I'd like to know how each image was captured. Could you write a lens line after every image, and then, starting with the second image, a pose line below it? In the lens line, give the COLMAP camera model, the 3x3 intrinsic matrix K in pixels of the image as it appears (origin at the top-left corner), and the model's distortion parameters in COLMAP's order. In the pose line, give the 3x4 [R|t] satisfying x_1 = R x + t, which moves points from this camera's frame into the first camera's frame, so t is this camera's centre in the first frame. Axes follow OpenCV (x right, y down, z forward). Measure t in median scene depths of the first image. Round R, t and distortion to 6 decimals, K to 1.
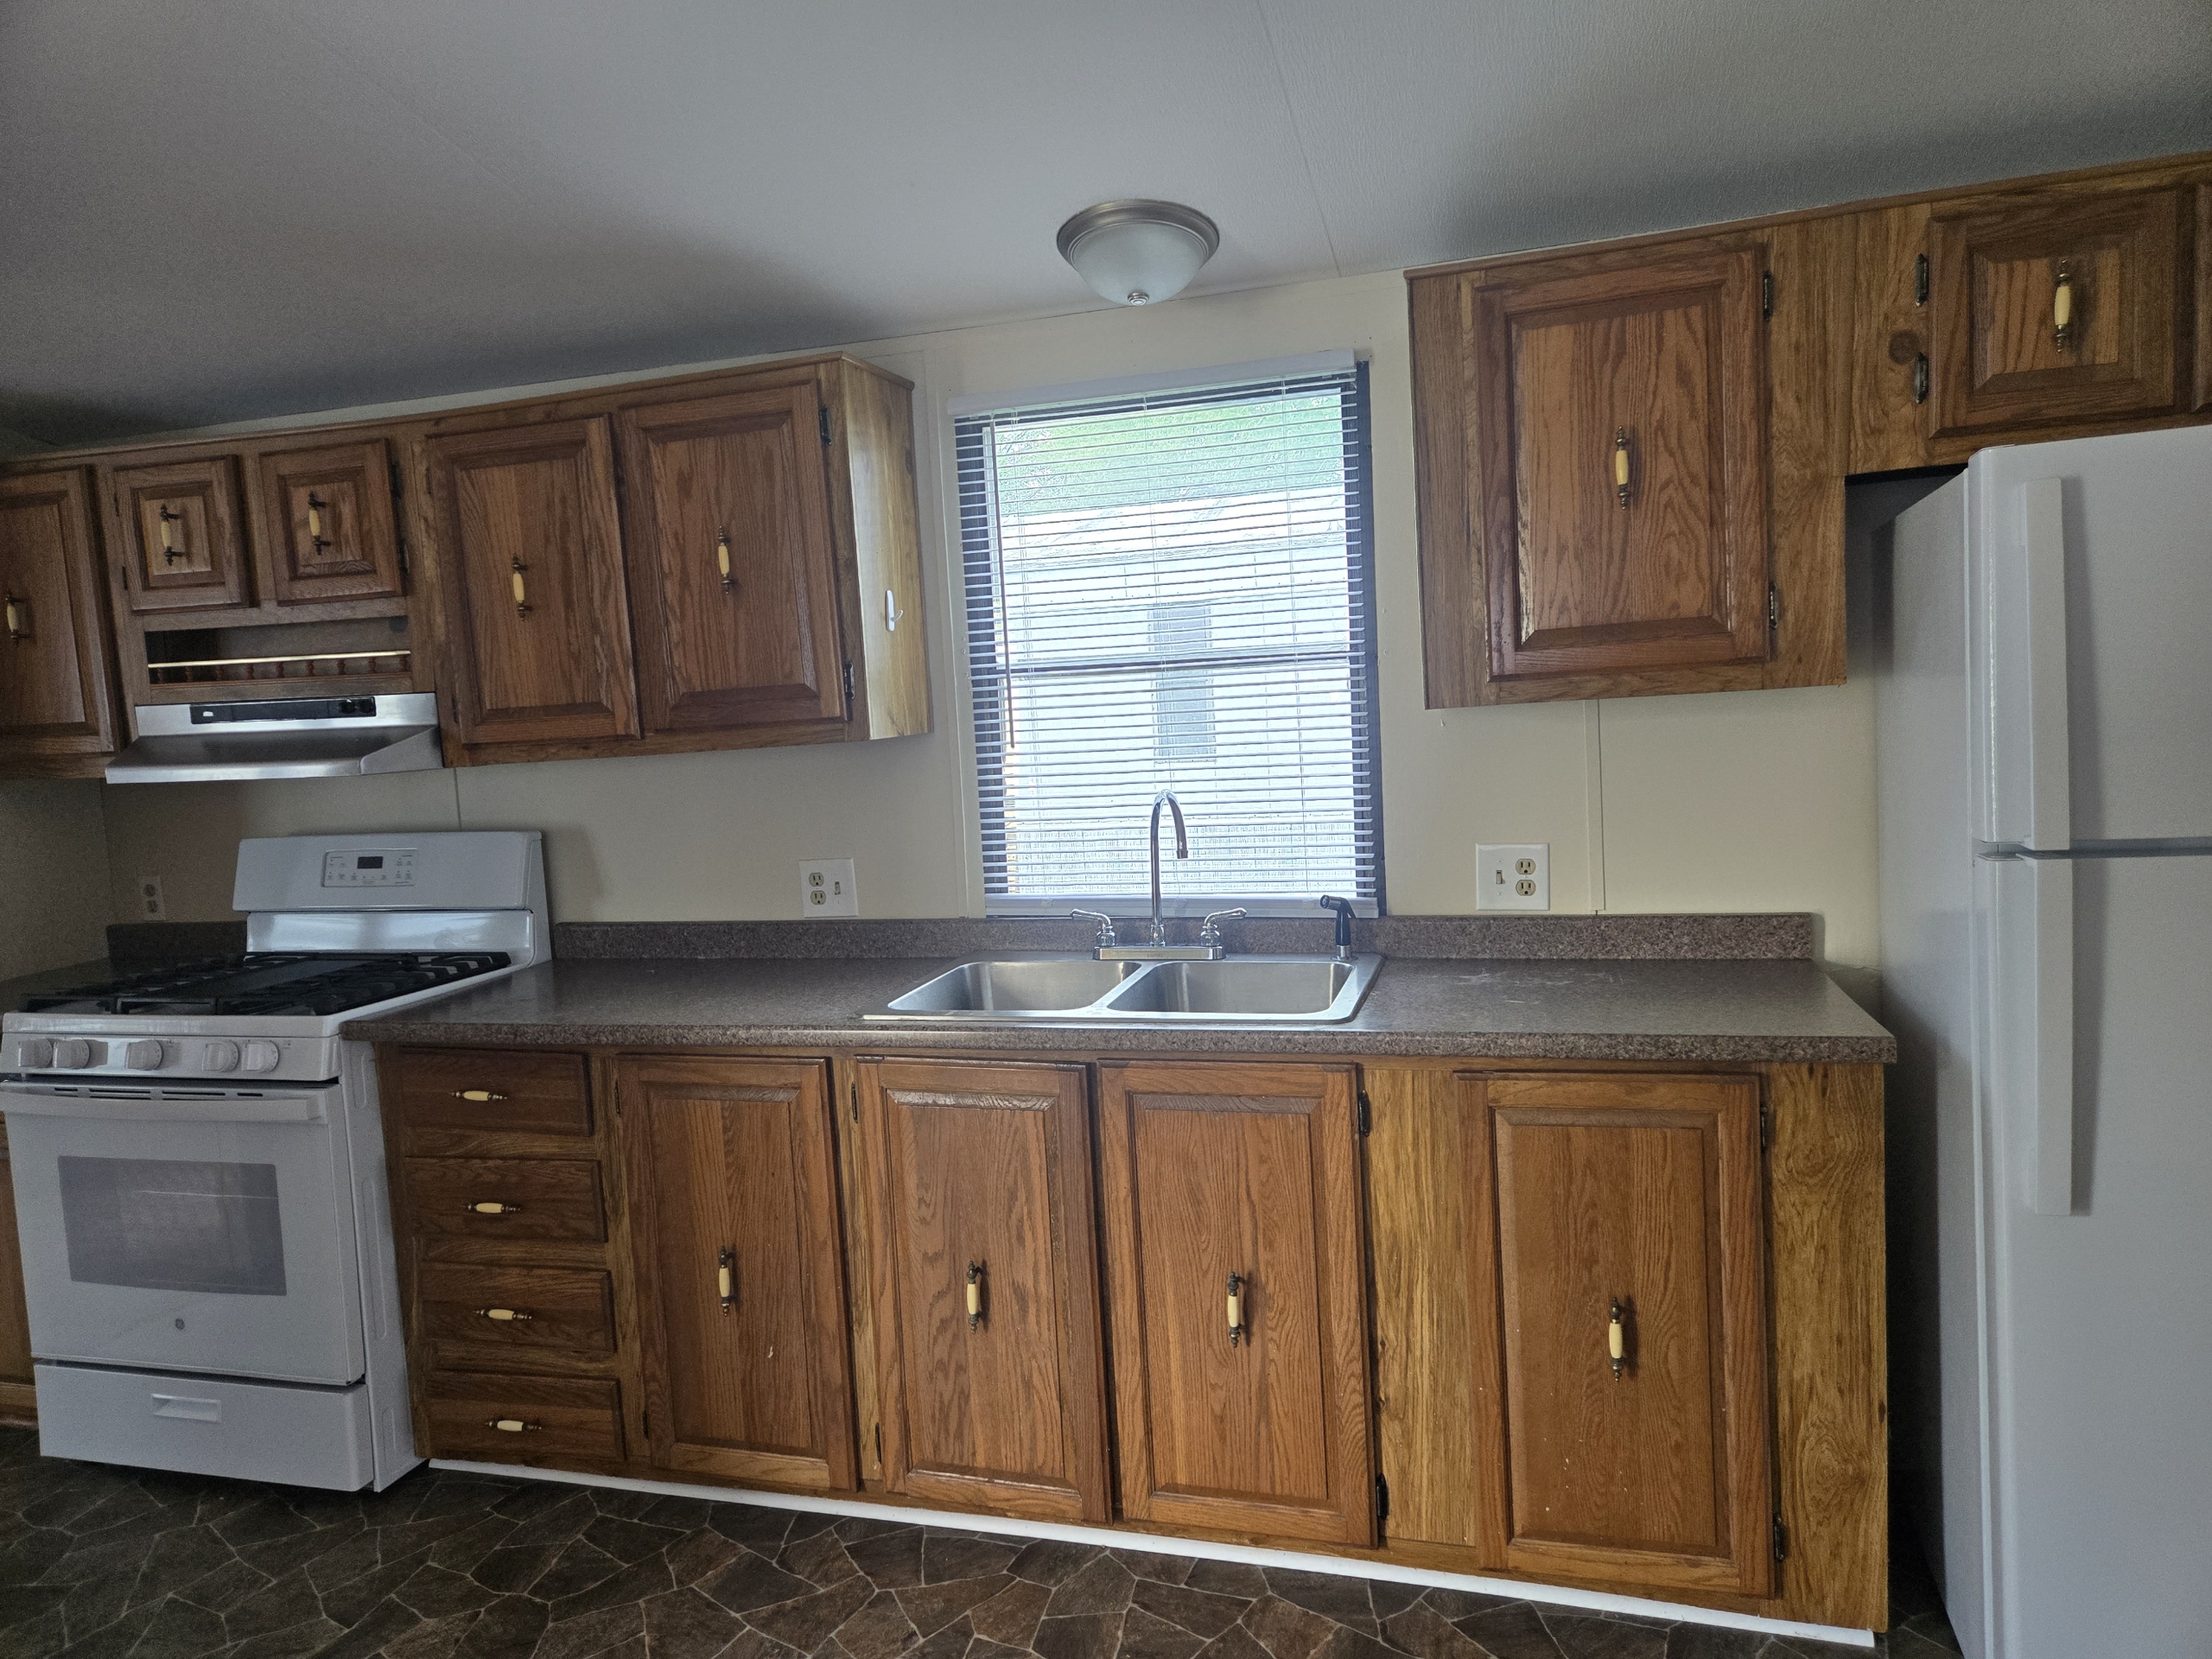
lens RADIAL K [[1492.2, 0, 1106.0], [0, 1492.2, 829.5], [0, 0, 1]] dist [0.004332, 0.000435]
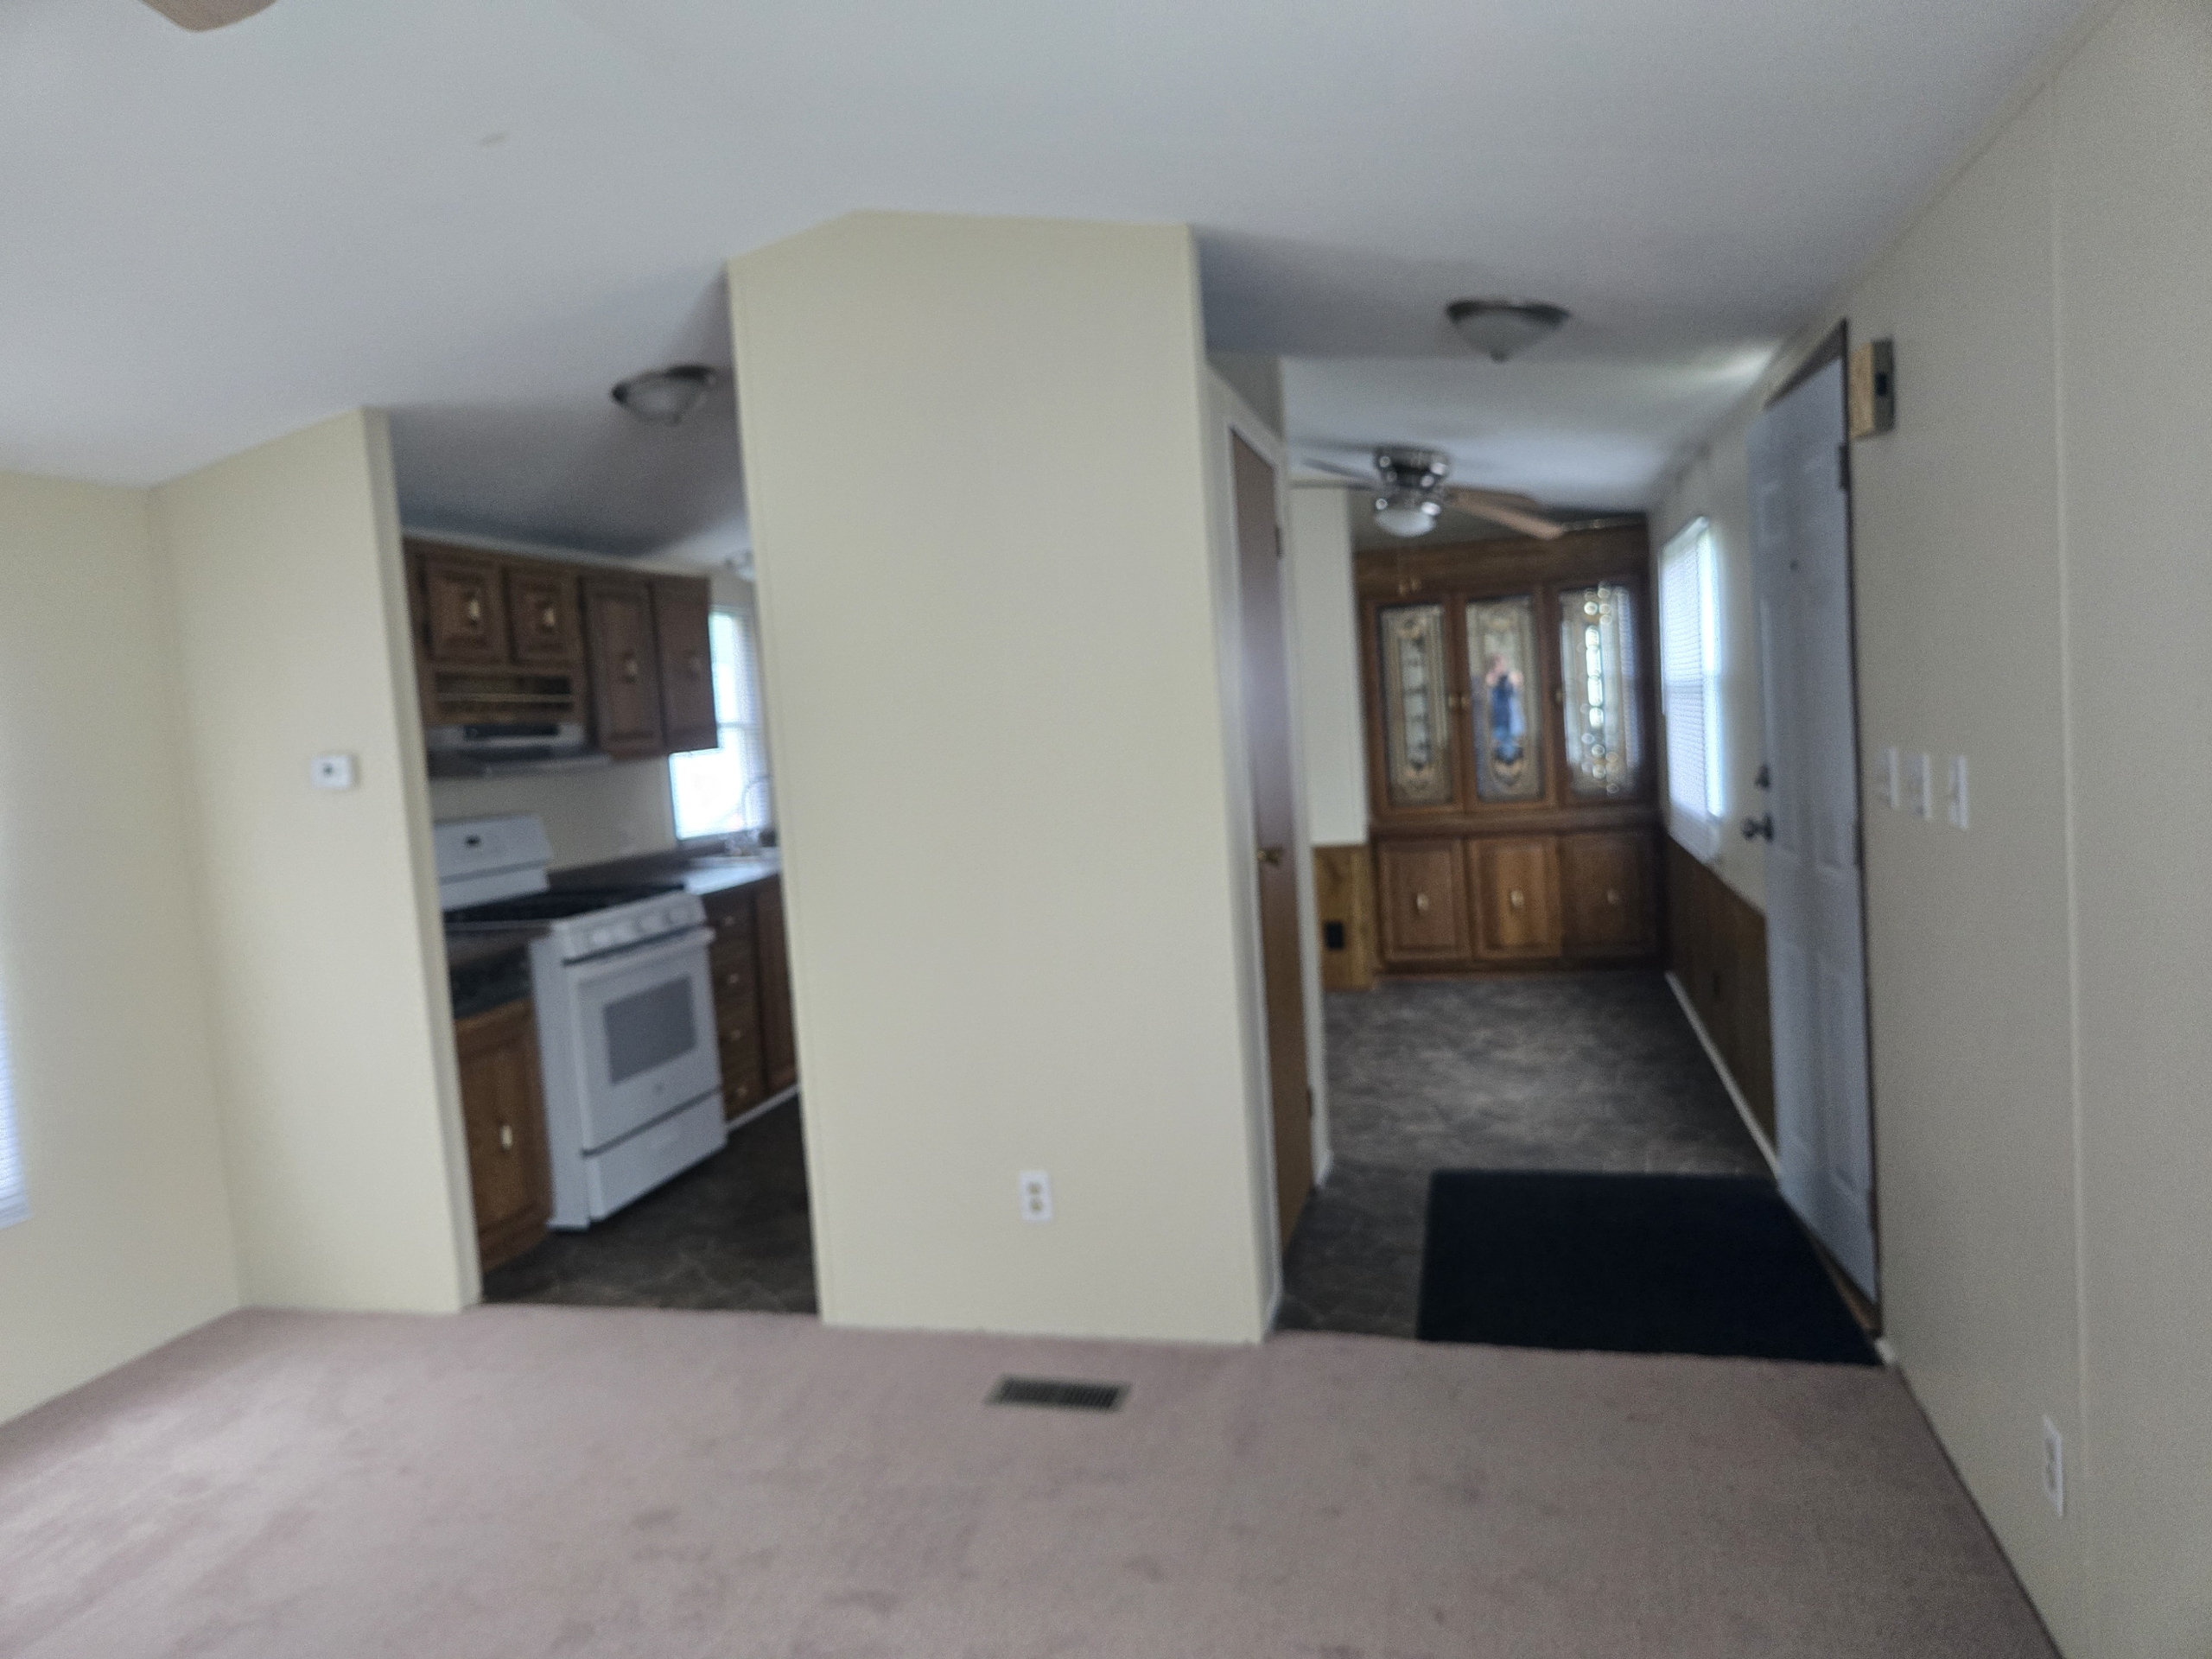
lens RADIAL K [[1492.2, 0, 1106.0], [0, 1492.2, 829.5], [0, 0, 1]] dist [0.004332, 0.000435]
pose [[-0.026320, -0.018956, 0.999474, -2.063933], [0.145587, 0.989087, 0.022593, 0.070800], [-0.988995, 0.146105, -0.023274, 0.450688]]
